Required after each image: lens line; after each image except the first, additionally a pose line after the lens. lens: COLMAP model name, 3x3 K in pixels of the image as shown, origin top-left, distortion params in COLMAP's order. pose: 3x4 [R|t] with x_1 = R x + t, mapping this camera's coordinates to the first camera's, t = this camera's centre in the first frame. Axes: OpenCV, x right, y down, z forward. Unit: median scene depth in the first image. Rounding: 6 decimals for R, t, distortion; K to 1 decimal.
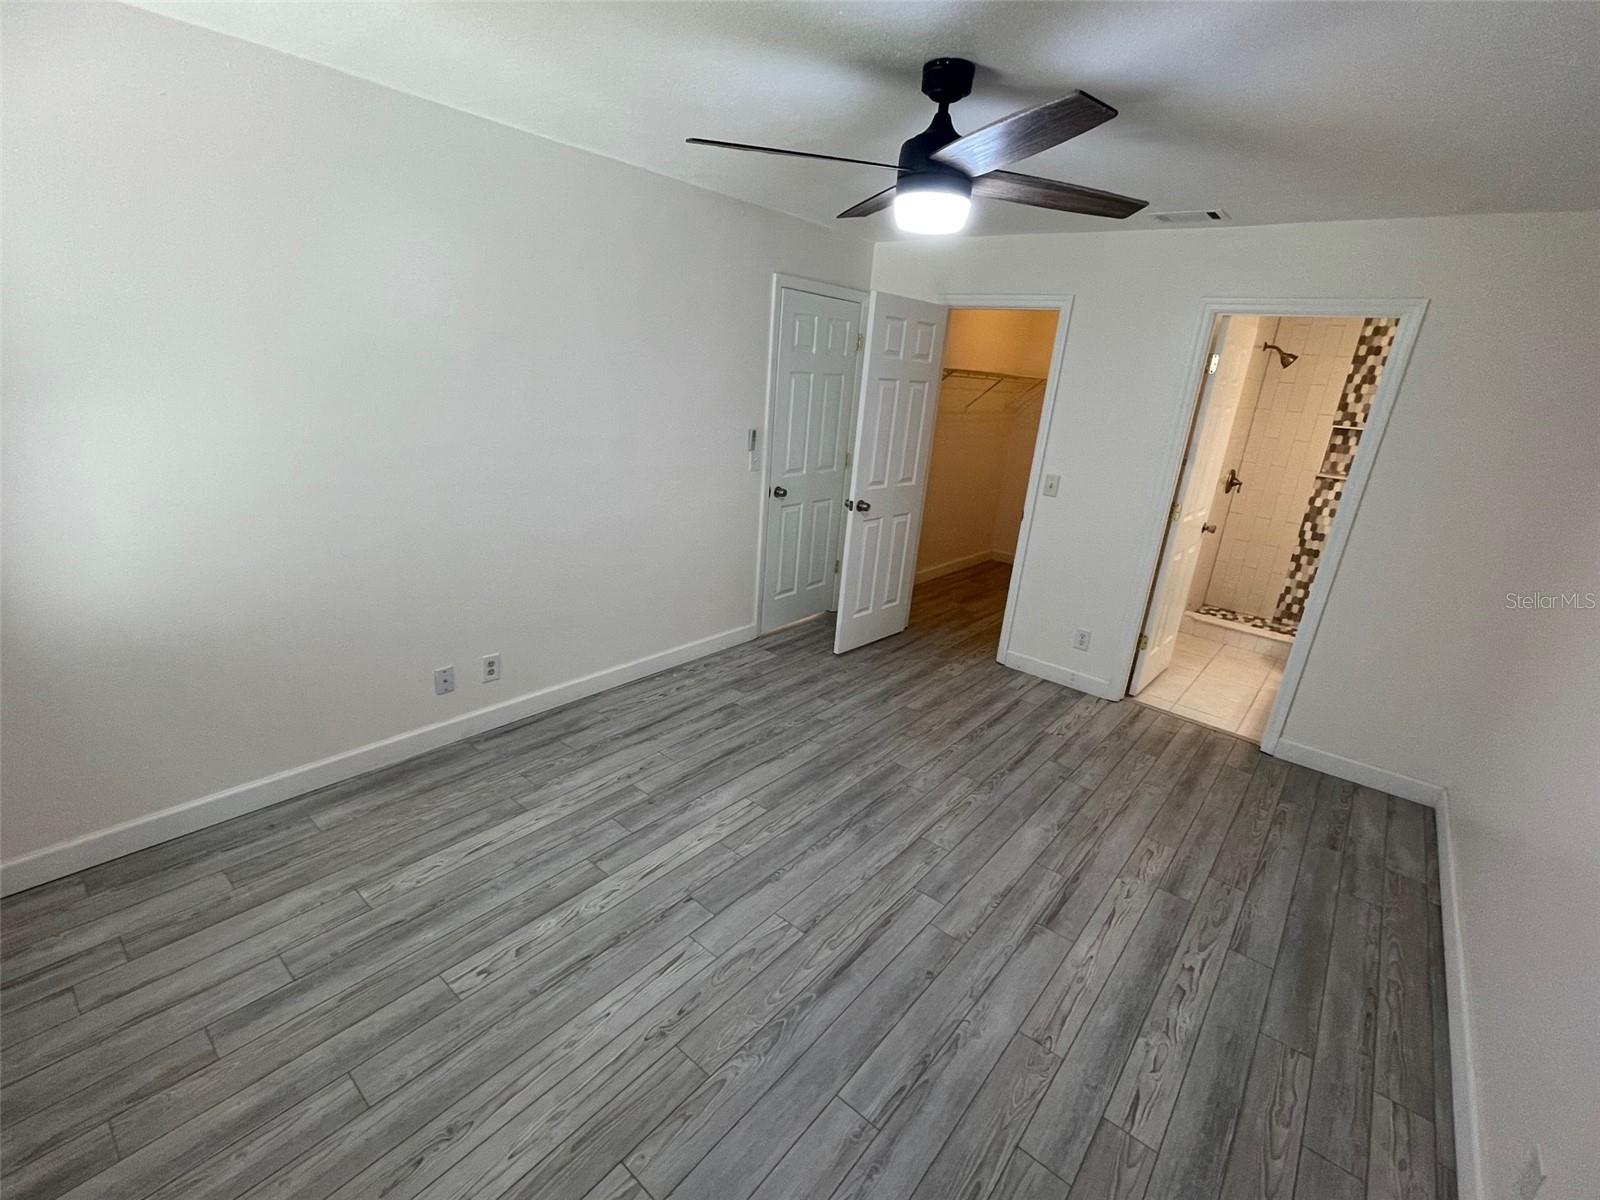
lens RADIAL K [[699.2, 0, 802.7], [0, 699.2, 604.6], [0, 0, 1]] dist [-0.001715, -0.000255]
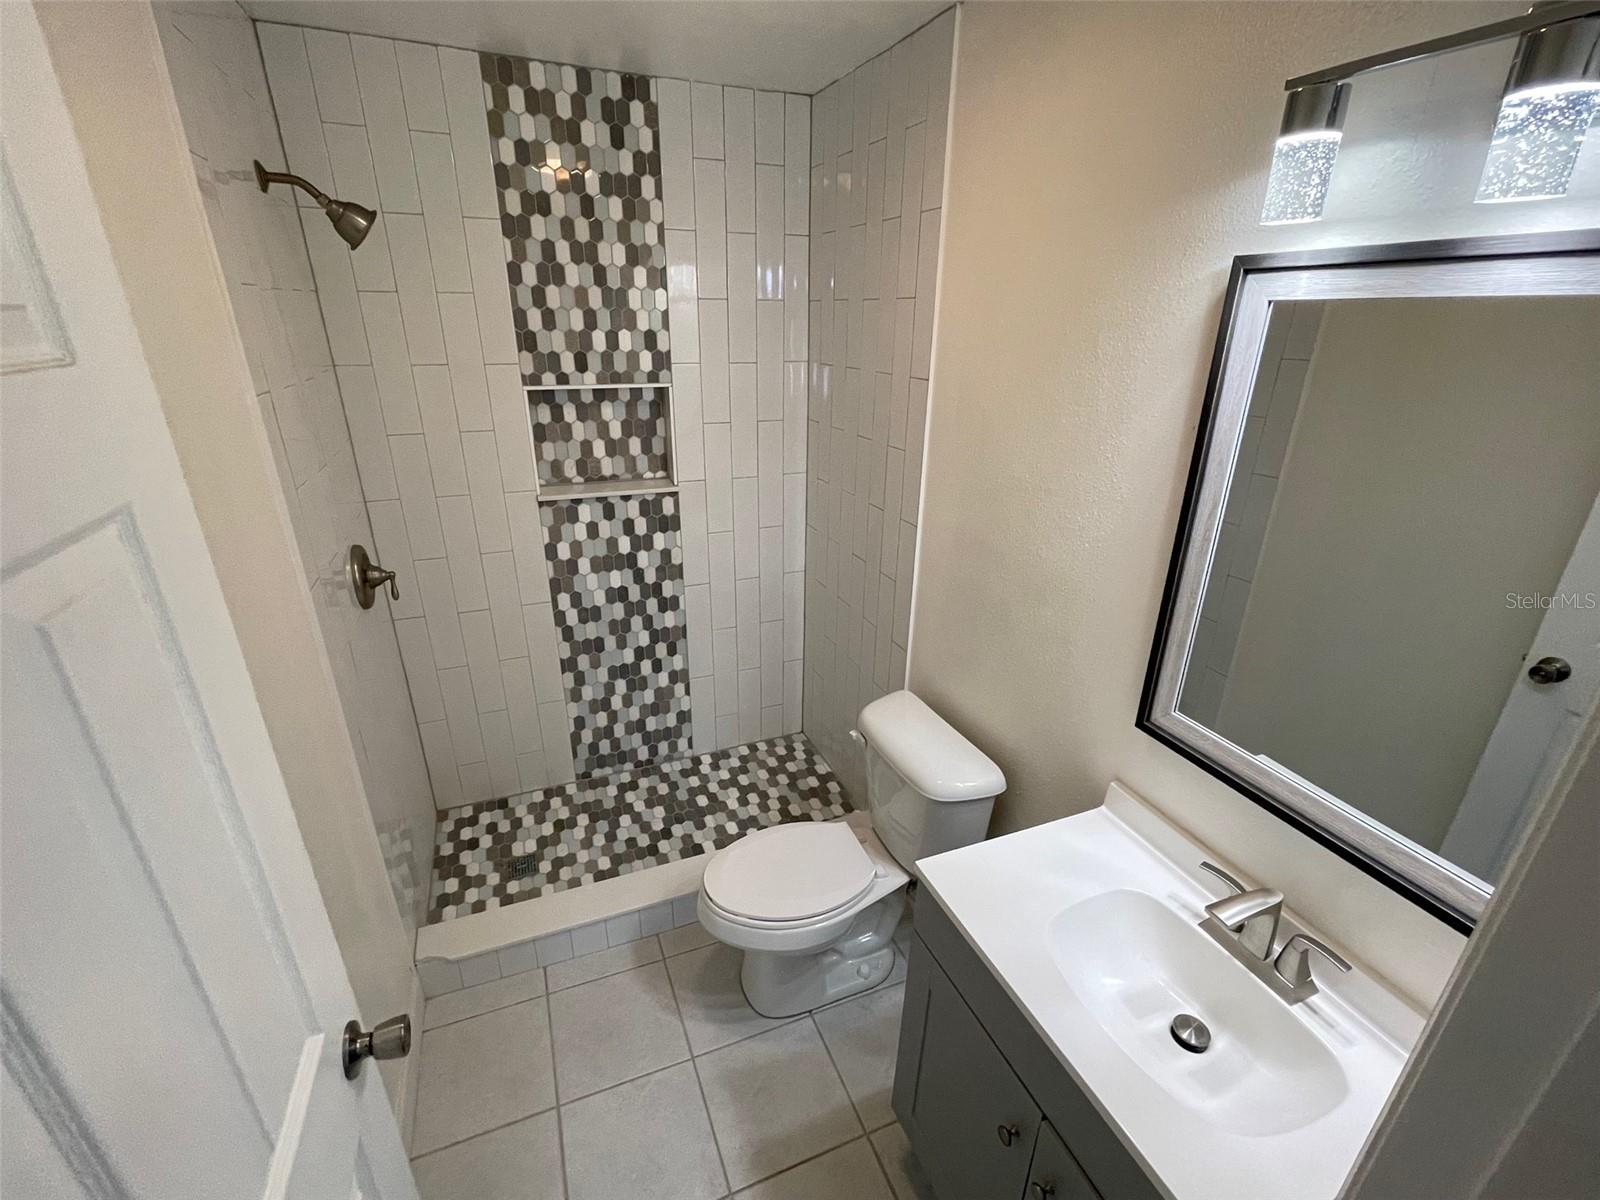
lens RADIAL K [[699.2, 0, 801.8], [0, 699.2, 600.6], [0, 0, 1]] dist [-0.001715, -0.000255]
pose [[0.451628, -0.398573, 0.798231, 0.424203], [0.309663, 0.909079, 0.278719, -0.197826], [-0.836745, 0.121305, 0.533988, 0.621556]]
